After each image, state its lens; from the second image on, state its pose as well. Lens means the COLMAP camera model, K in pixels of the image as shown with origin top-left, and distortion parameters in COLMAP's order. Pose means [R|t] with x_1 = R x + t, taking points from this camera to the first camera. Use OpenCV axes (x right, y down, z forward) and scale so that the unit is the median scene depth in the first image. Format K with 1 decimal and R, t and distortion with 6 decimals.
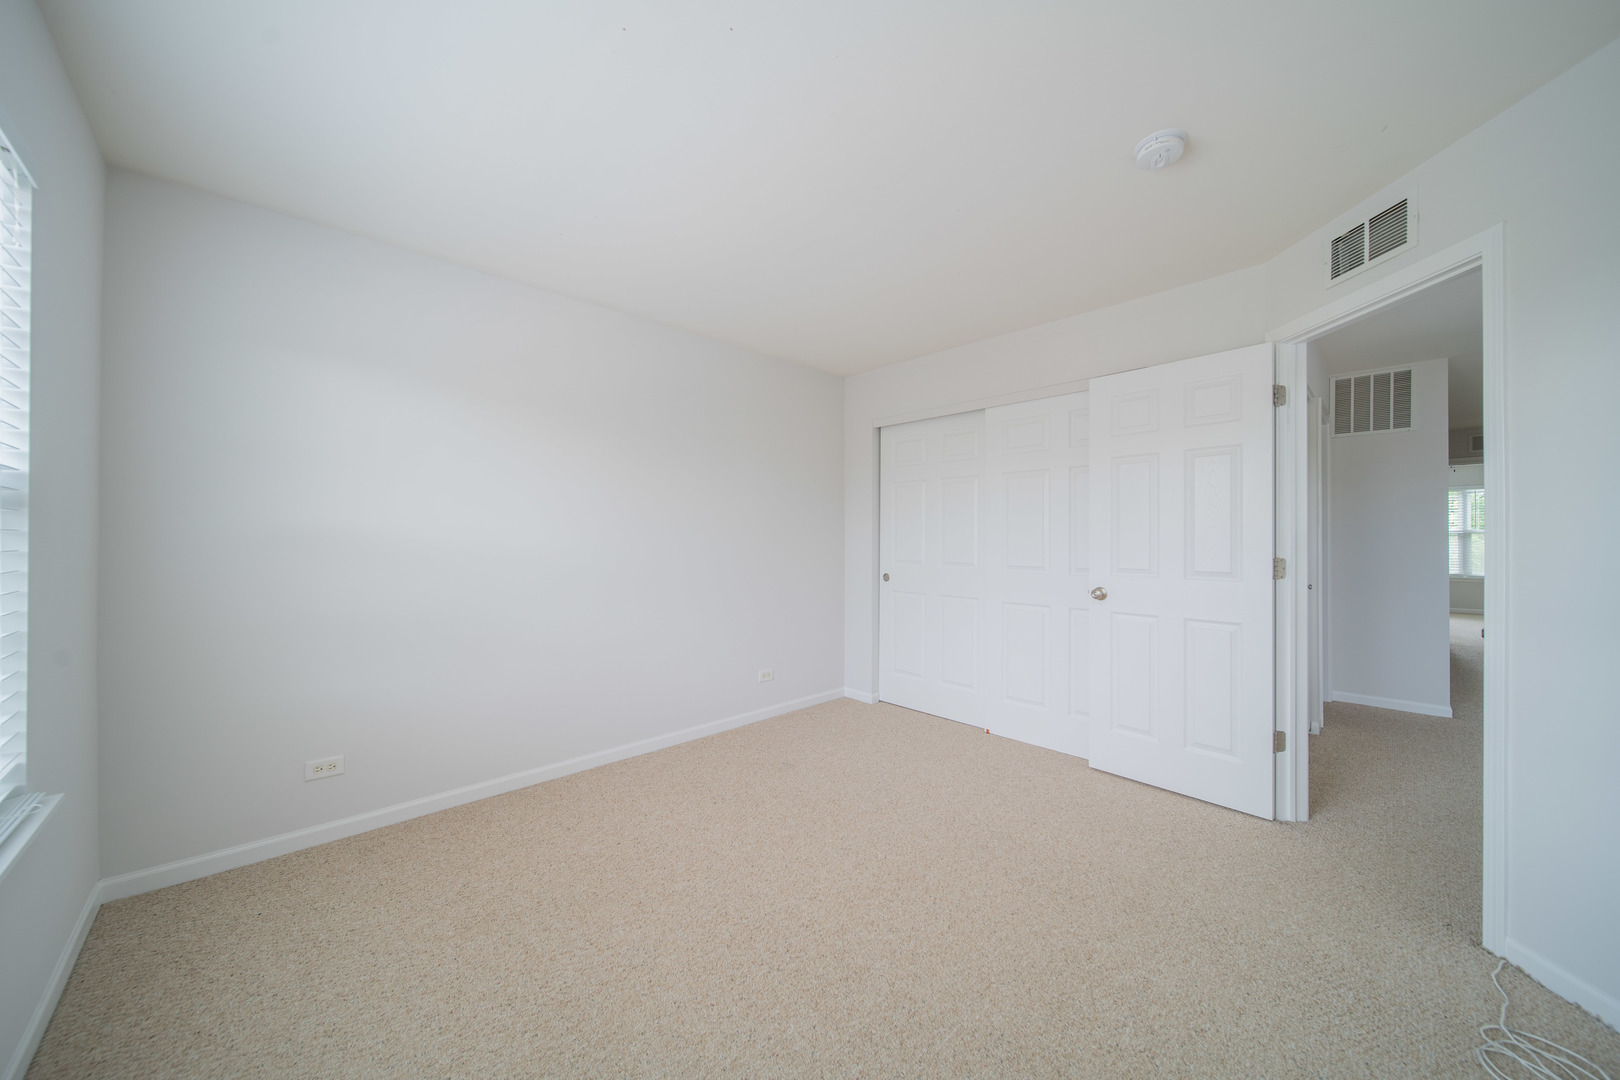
lens RADIAL K [[568.7, 0, 813.8], [0, 568.7, 539.8], [0, 0, 1]] dist [0.000315, -0.001612]
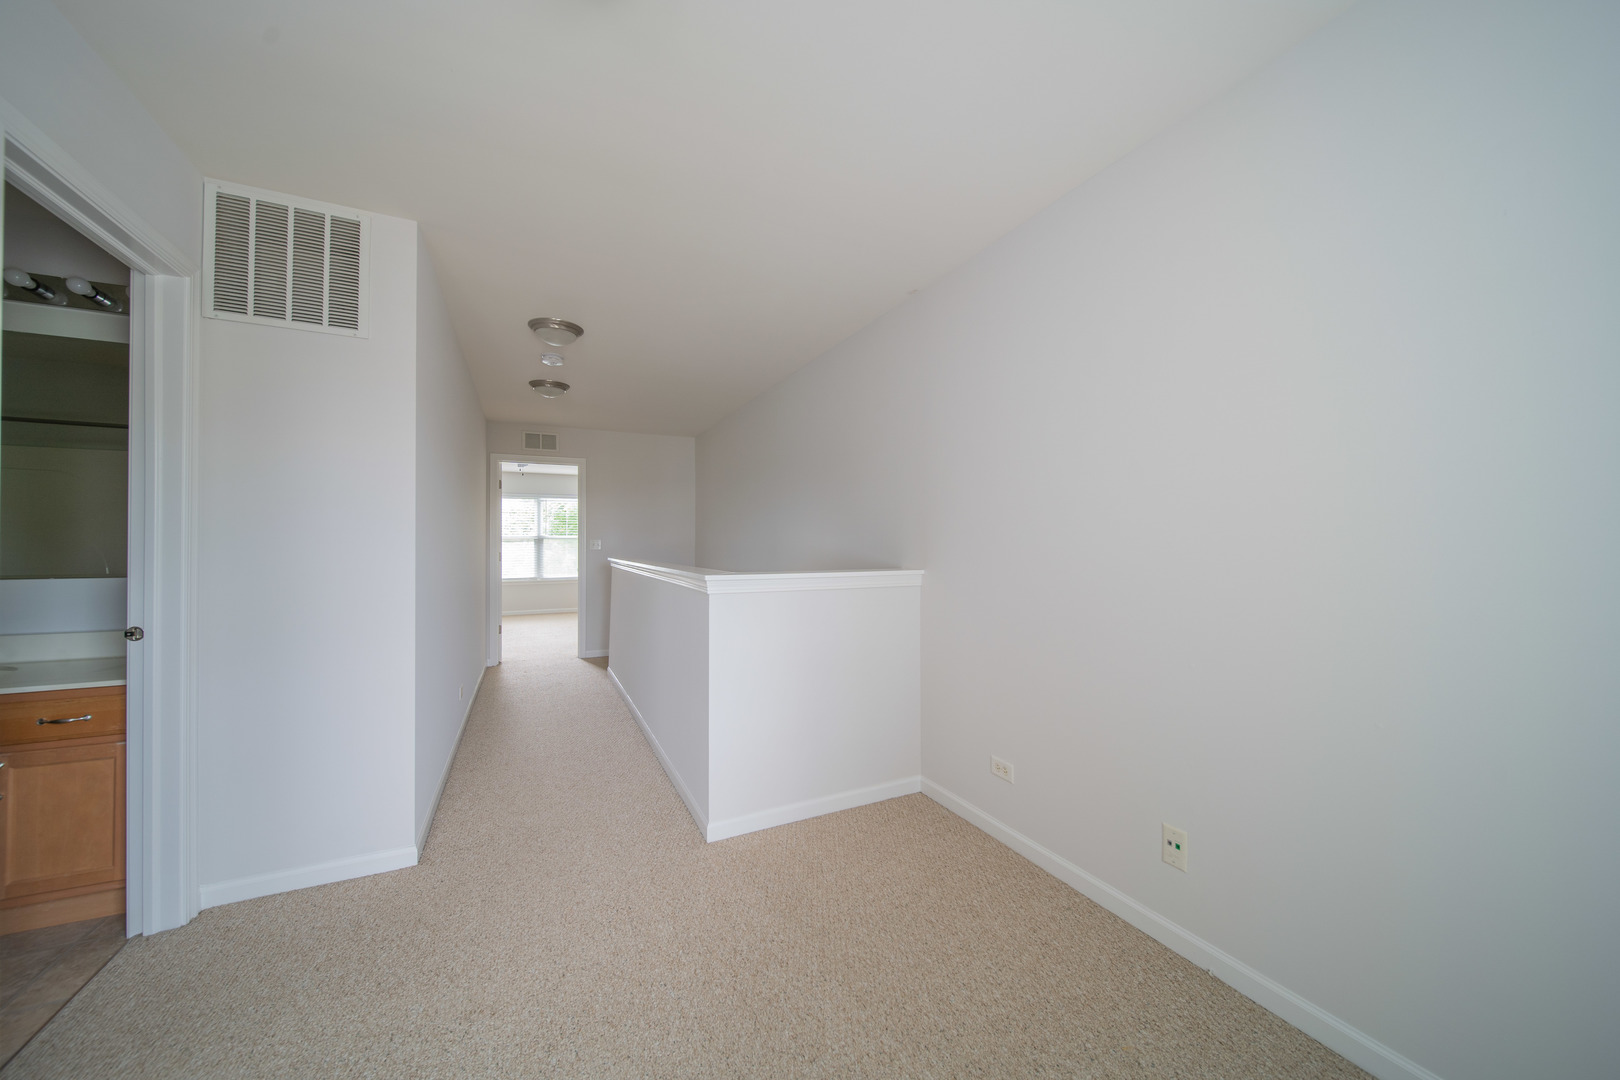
lens RADIAL K [[568.7, 0, 810.9], [0, 568.7, 537.6], [0, 0, 1]] dist [0.000315, -0.001612]
pose [[0.304732, 0.014423, 0.952329, 0.663985], [-0.001796, 0.999892, -0.014569, -0.000393], [-0.952436, 0.002729, 0.304725, 0.430528]]
